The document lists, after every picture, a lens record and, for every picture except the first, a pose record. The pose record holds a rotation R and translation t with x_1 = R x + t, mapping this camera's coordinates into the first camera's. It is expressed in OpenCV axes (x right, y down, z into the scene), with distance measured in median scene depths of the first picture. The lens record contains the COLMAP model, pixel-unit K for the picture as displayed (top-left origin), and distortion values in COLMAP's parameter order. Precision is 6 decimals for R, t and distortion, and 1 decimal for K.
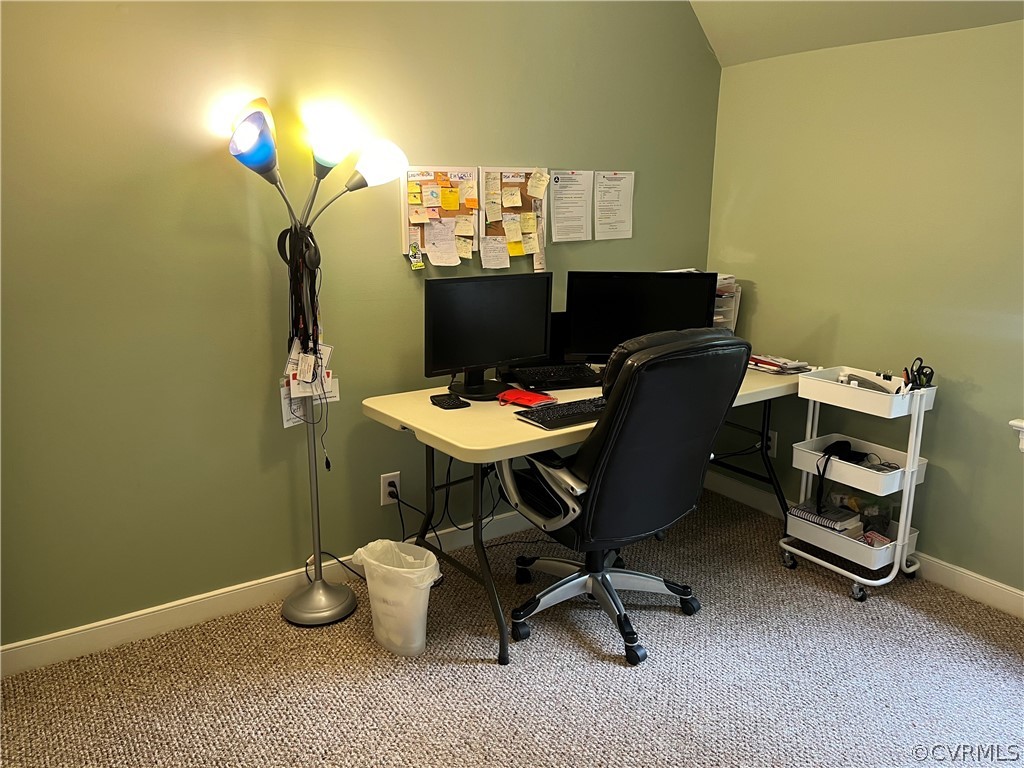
lens RADIAL K [[768.8, 0, 515.0], [0, 768.8, 384.9], [0, 0, 1]] dist [0.068560, -0.087091]
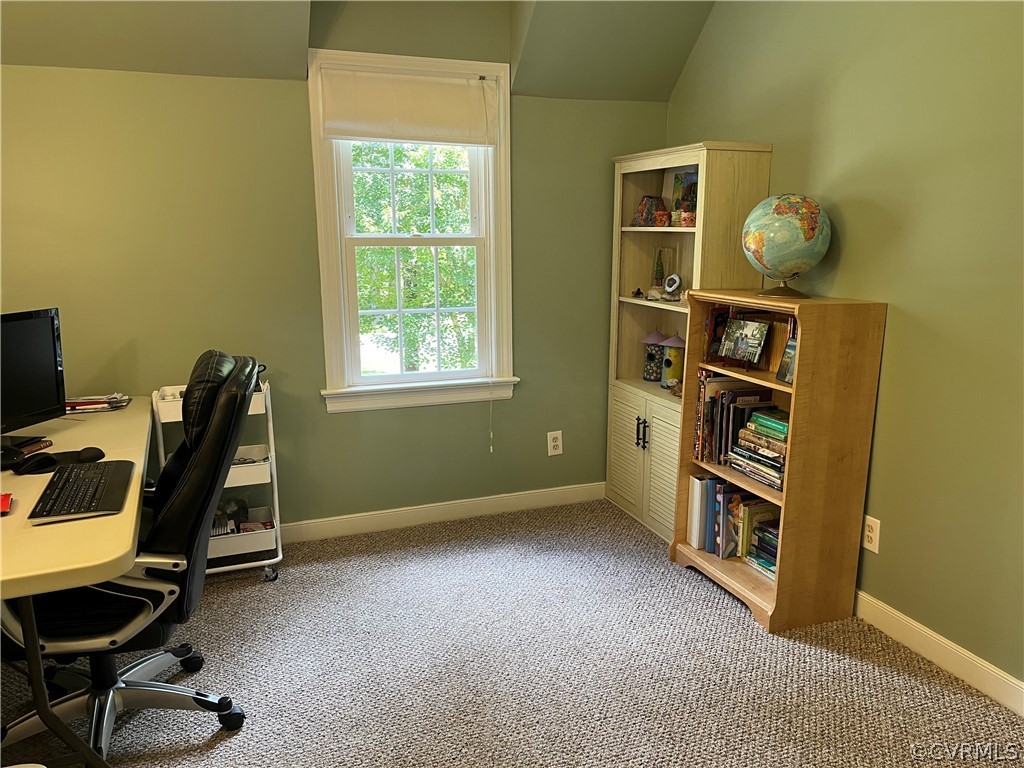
lens RADIAL K [[769.9, 0, 514.3], [0, 769.9, 381.4], [0, 0, 1]] dist [0.078041, -0.101485]
pose [[0.237283, -0.194088, 0.951854, -0.471586], [0.240837, 0.961002, 0.135916, -0.063767], [-0.941113, 0.196991, 0.274773, 0.305849]]
